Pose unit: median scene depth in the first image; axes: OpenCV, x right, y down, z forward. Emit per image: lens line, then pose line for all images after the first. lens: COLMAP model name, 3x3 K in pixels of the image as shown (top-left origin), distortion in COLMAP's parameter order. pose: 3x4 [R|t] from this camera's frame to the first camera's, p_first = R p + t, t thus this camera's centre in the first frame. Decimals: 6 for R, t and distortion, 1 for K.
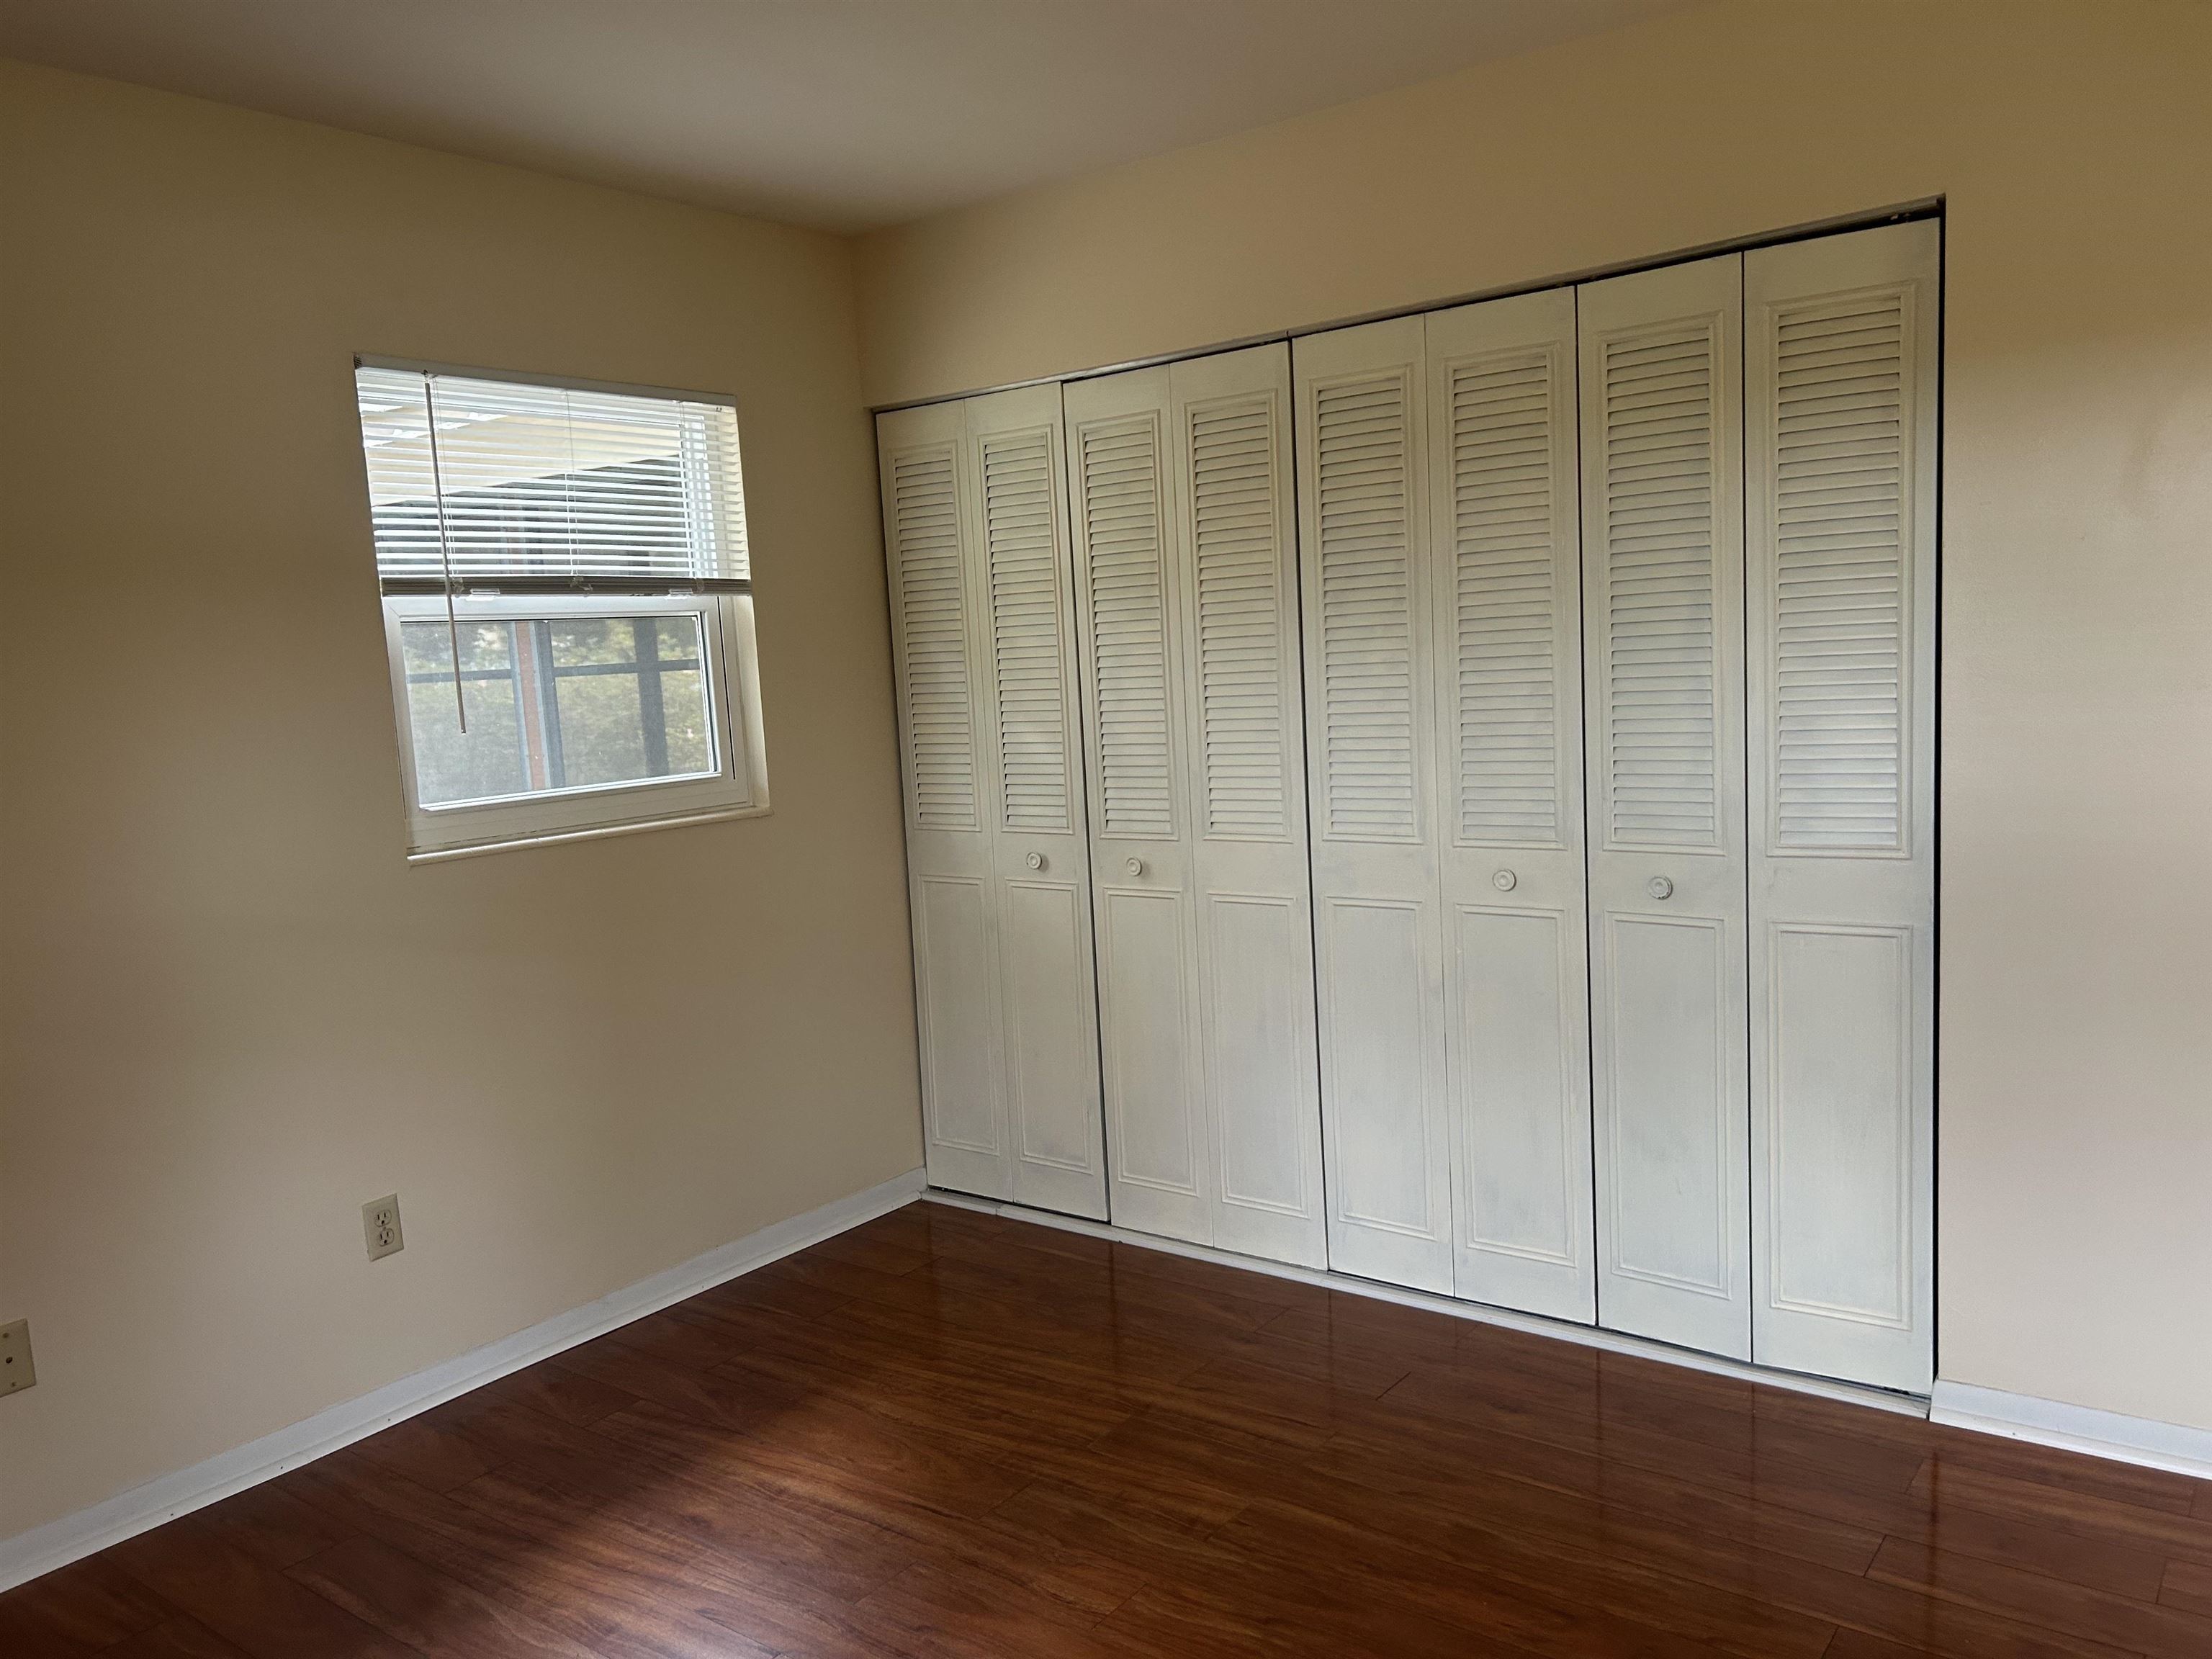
lens RADIAL K [[1696.7, 0, 1106.0], [0, 1696.7, 829.5], [0, 0, 1]] dist [0.052118, -0.053768]
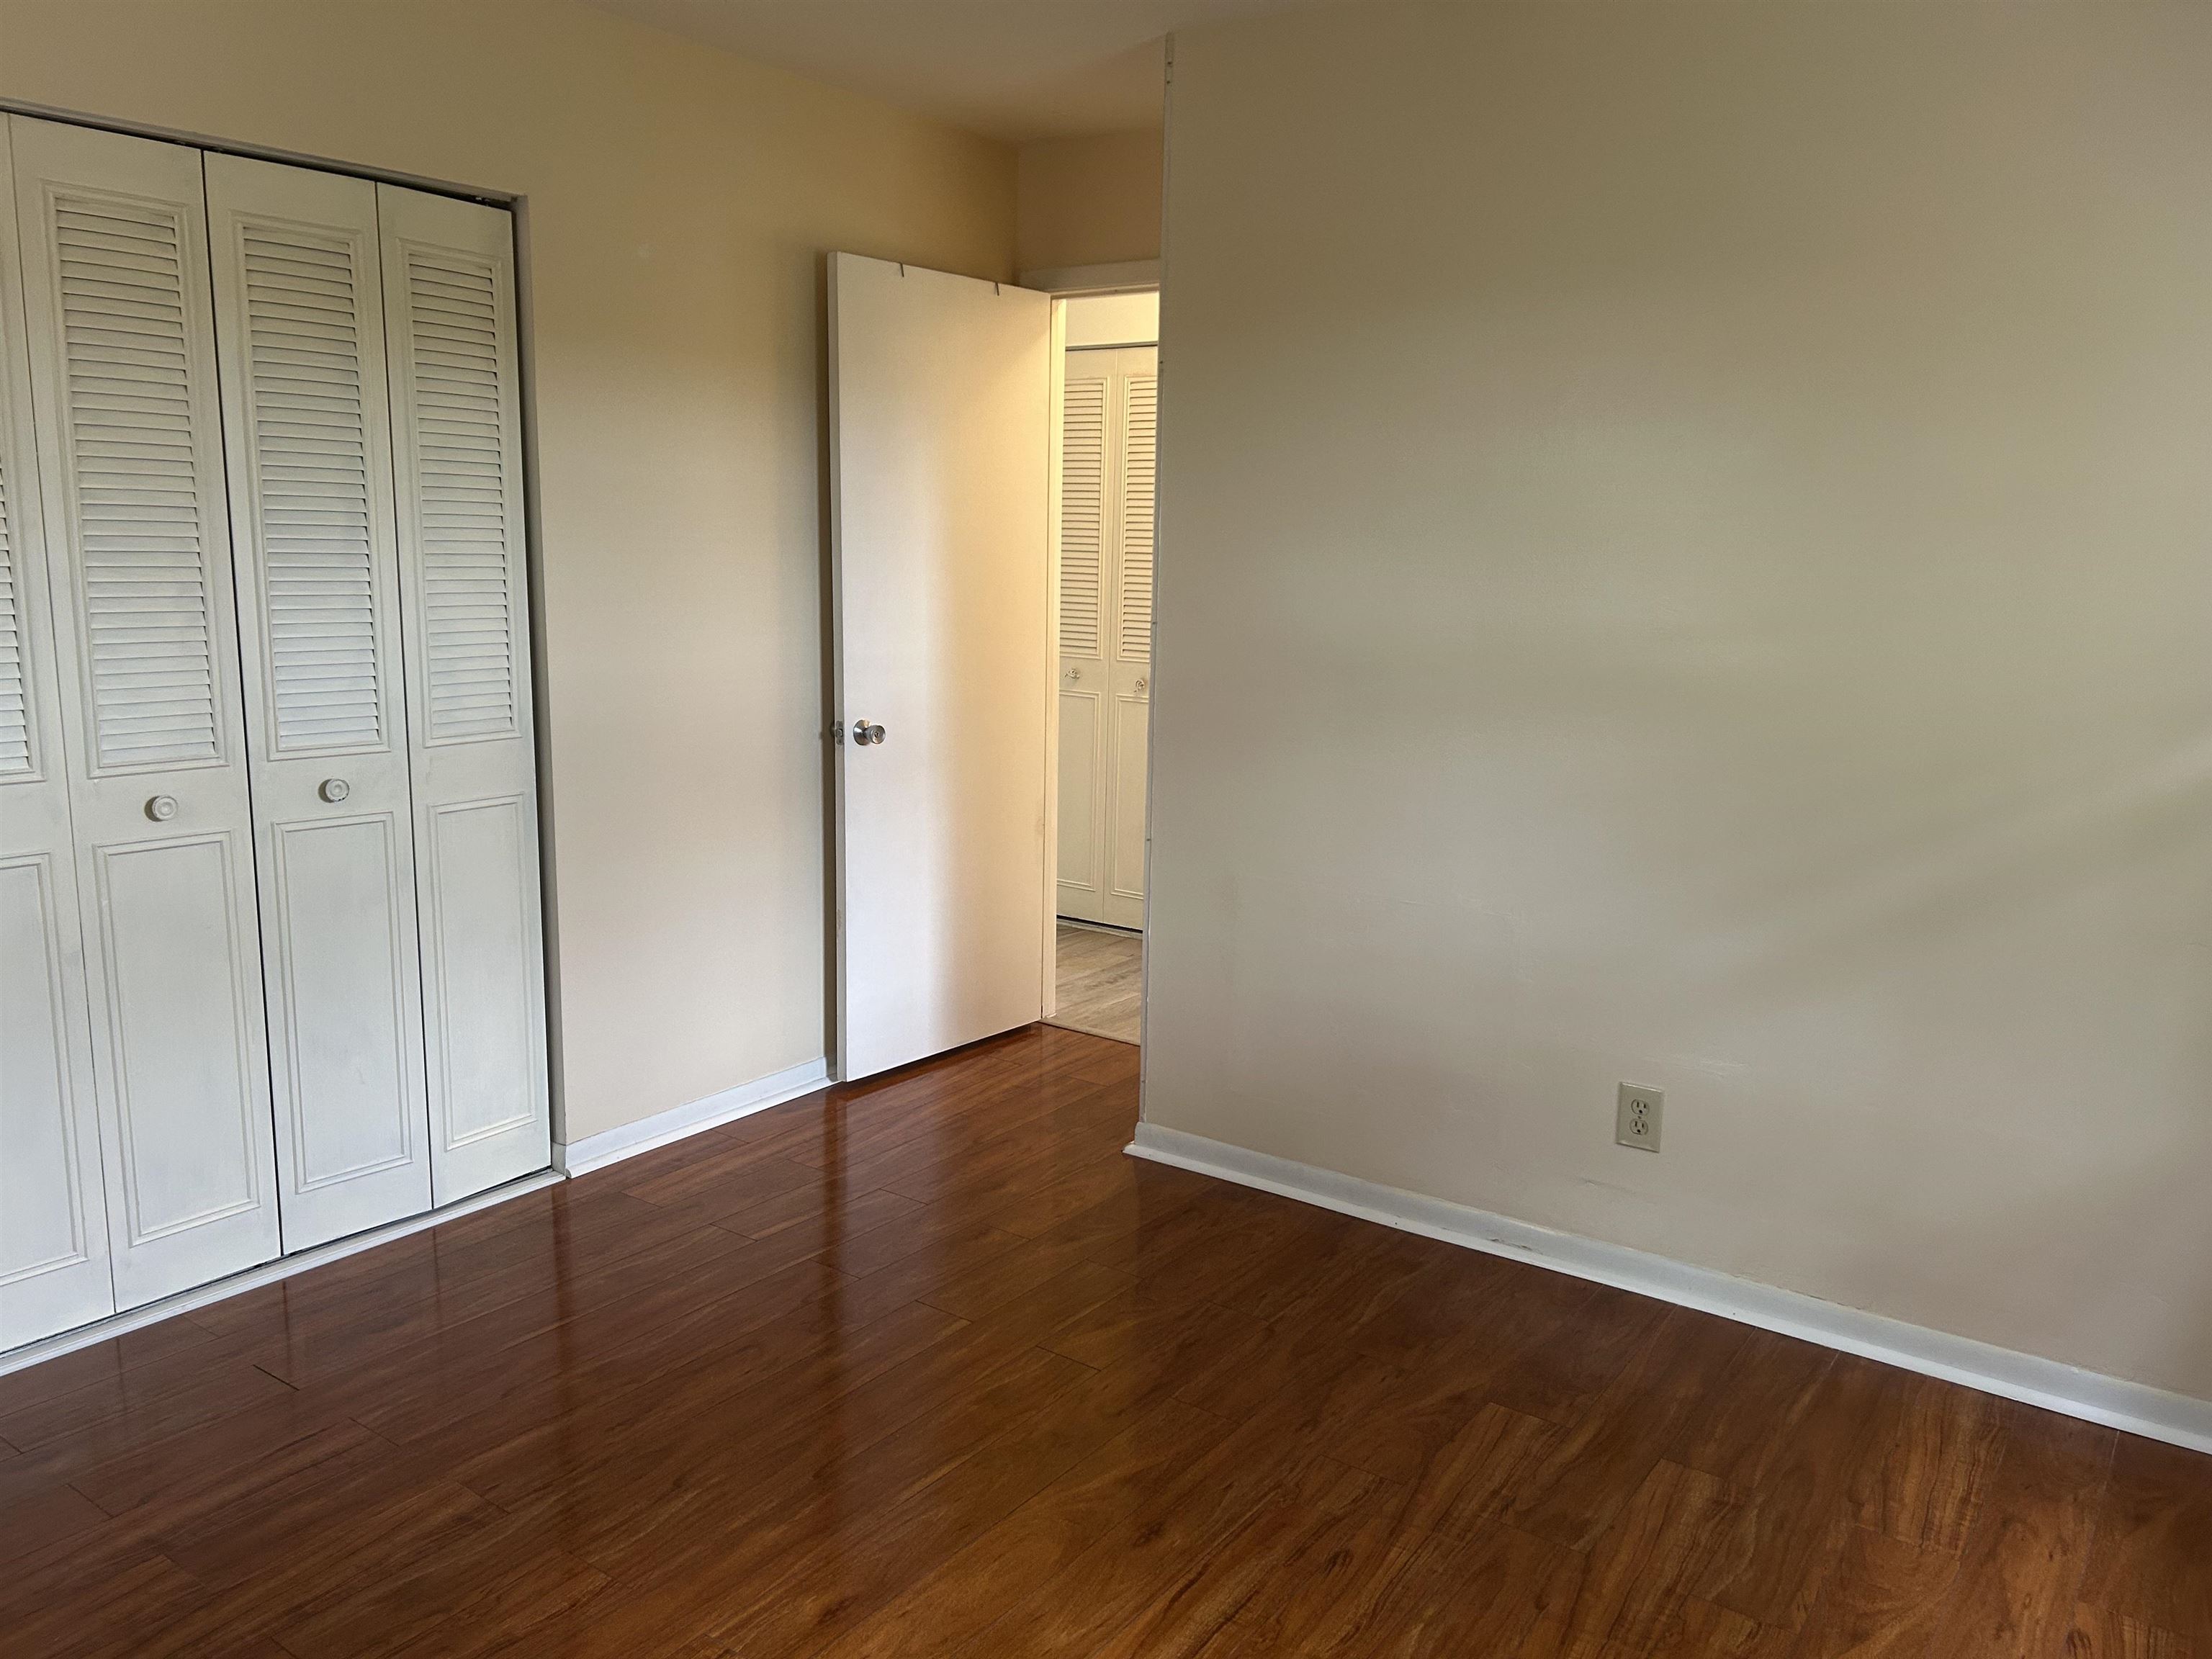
lens RADIAL K [[1669.3, 0, 1112.3], [0, 1669.3, 820.9], [0, 0, 1]] dist [0.011963, 0.003368]
pose [[-0.033578, -0.110462, 0.993313, -0.706108], [0.089037, 0.989591, 0.113058, -0.019931], [-0.995462, 0.092238, -0.023393, 0.586461]]
